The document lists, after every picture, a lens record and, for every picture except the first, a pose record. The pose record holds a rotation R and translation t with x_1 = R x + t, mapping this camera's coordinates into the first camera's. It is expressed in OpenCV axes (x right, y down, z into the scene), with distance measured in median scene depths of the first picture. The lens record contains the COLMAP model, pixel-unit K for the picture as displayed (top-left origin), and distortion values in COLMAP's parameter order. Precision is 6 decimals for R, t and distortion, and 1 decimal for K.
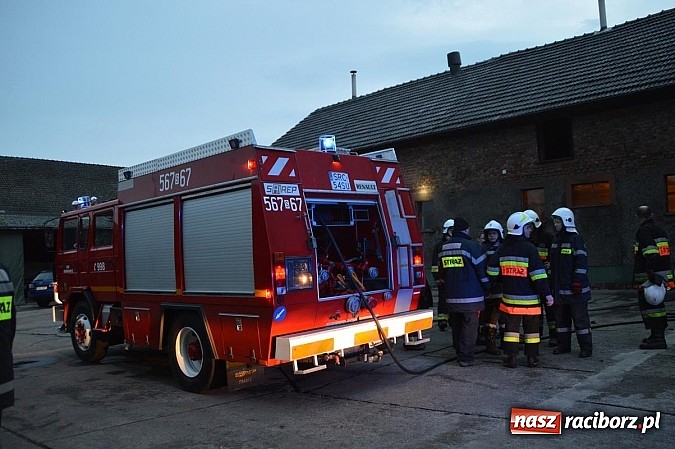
lens RADIAL K [[584.0, 0, 337.5], [0, 584.0, 224.5], [0, 0, 1]] dist [-0.160353, 0.174598]
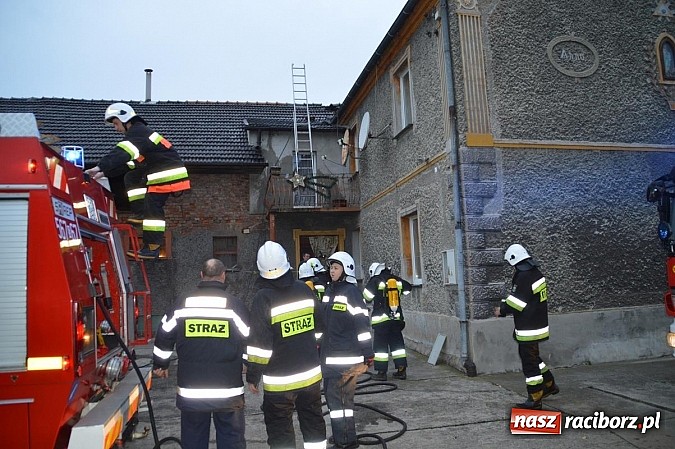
lens RADIAL K [[534.3, 0, 337.5], [0, 534.3, 224.5], [0, 0, 1]] dist [-0.158668, 0.111698]
pose [[0.564746, 0.113448, 0.817430, -0.334926], [-0.029194, 0.992633, -0.117594, 0.016580], [-0.824748, 0.042547, 0.563897, 0.308544]]
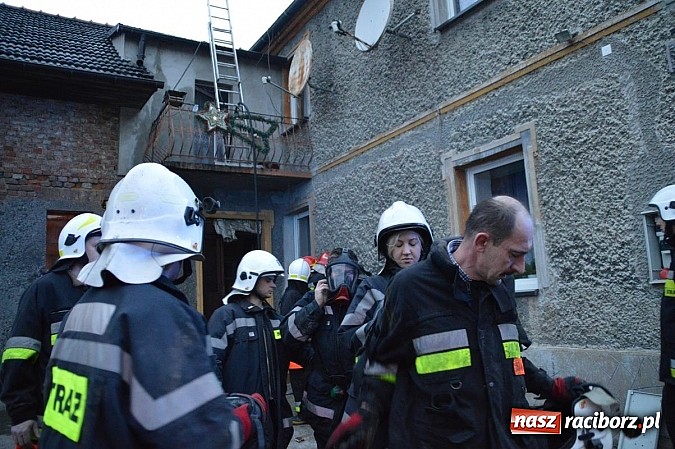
lens RADIAL K [[534.3, 0, 337.5], [0, 534.3, 224.5], [0, 0, 1]] dist [-0.158668, 0.111698]
pose [[0.264393, 0.167174, 0.949815, 0.219359], [-0.016372, 0.985498, -0.168897, 0.038837], [-0.964276, 0.029105, 0.263296, 0.997994]]
